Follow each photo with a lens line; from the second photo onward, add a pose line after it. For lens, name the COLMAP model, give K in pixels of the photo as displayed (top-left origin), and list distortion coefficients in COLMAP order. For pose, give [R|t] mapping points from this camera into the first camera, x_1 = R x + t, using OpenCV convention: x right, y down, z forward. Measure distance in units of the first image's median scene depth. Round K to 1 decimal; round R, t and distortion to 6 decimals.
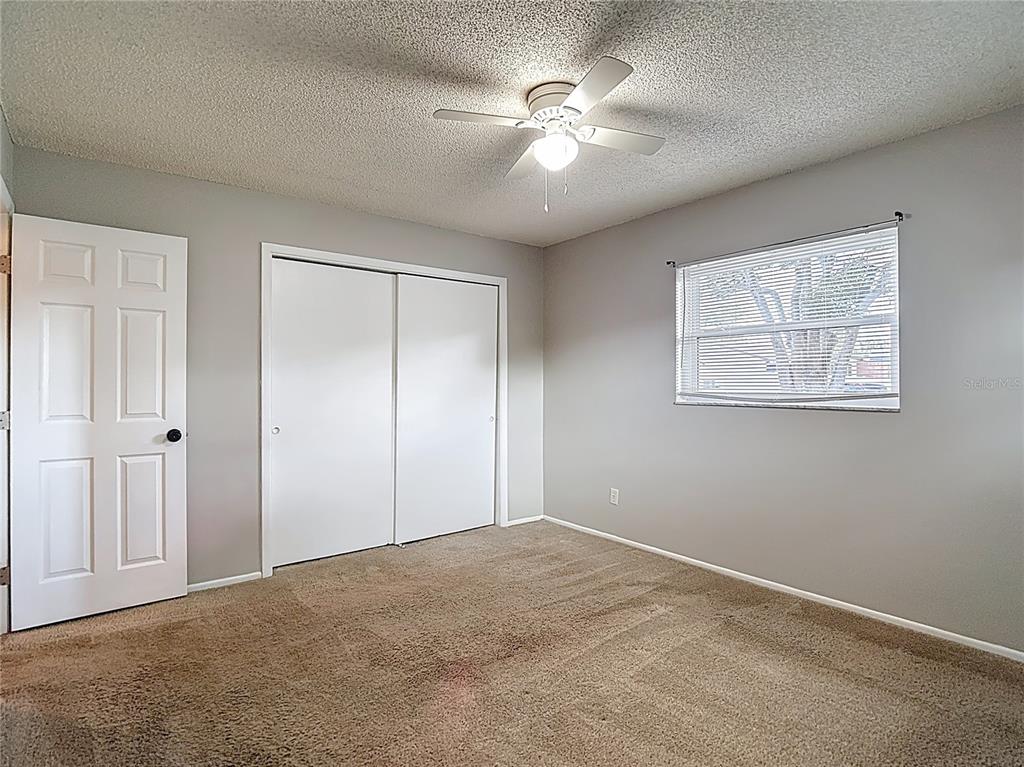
lens RADIAL K [[550.6, 0, 513.3], [0, 550.6, 383.3], [0, 0, 1]] dist [-0.007025, -0.007189]
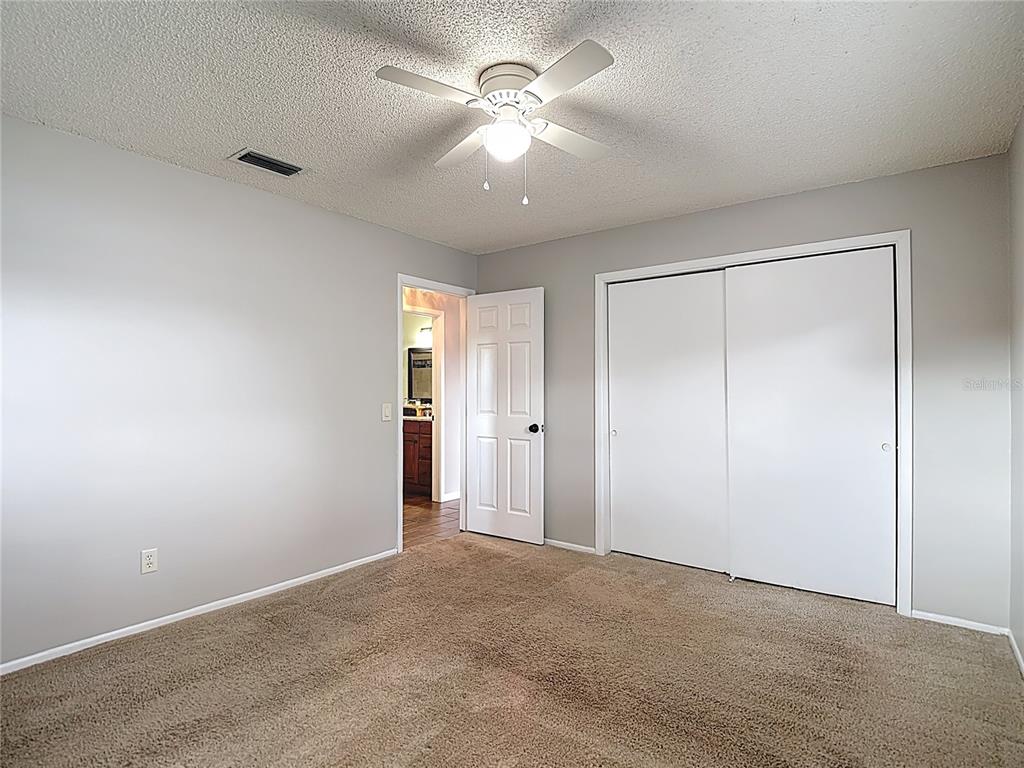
lens RADIAL K [[550.6, 0, 512.4], [0, 550.6, 382.8], [0, 0, 1]] dist [-0.007025, -0.007189]
pose [[0.240763, -0.010180, -0.970531, 0.655126], [-0.001069, 0.999942, -0.010753, -0.006990], [0.970583, 0.003626, 0.240738, 0.523682]]
